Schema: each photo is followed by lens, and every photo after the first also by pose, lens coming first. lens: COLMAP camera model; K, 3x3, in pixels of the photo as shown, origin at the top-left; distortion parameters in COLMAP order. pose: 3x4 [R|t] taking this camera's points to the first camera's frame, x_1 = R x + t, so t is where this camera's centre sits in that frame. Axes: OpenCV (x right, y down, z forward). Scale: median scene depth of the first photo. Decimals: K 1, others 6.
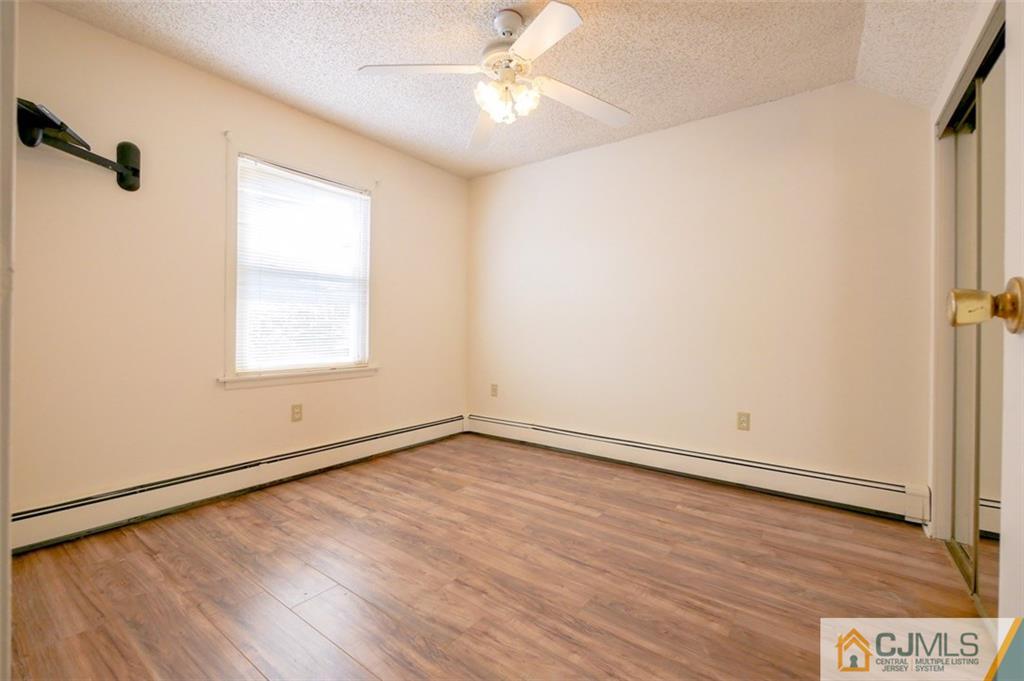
lens RADIAL K [[438.9, 0, 515.6], [0, 438.9, 327.7], [0, 0, 1]] dist [-0.007299, 0.000401]
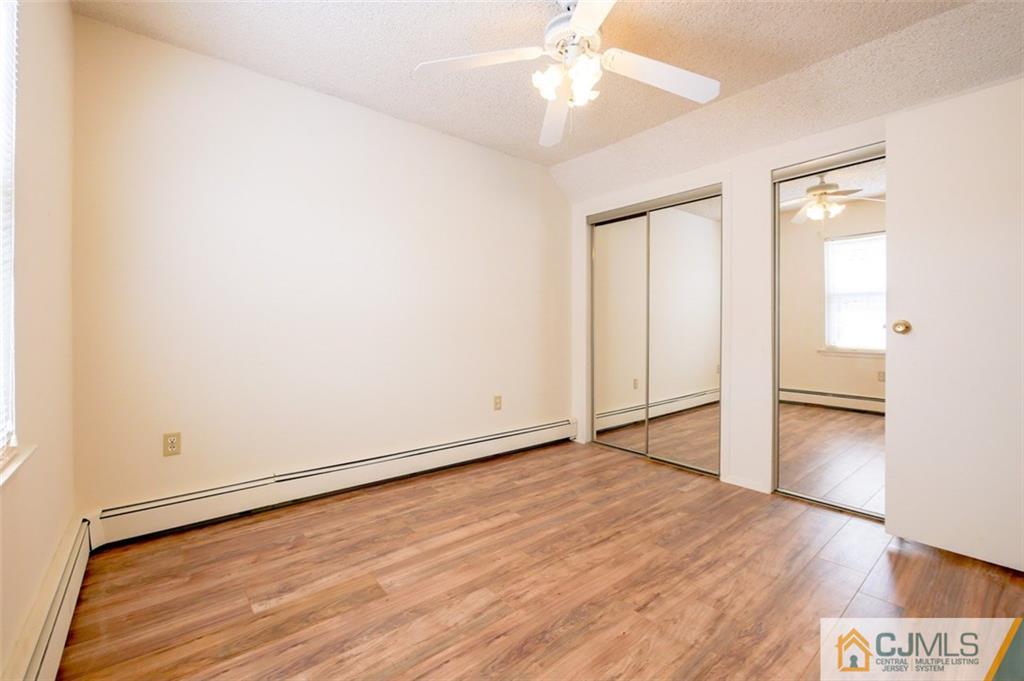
lens RADIAL K [[438.9, 0, 515.6], [0, 438.9, 327.7], [0, 0, 1]] dist [-0.007299, 0.000401]
pose [[0.230628, -0.008287, 0.973007, -0.781735], [-0.003629, 0.999949, 0.009377, -0.014879], [-0.973035, -0.005694, 0.230586, 0.756666]]
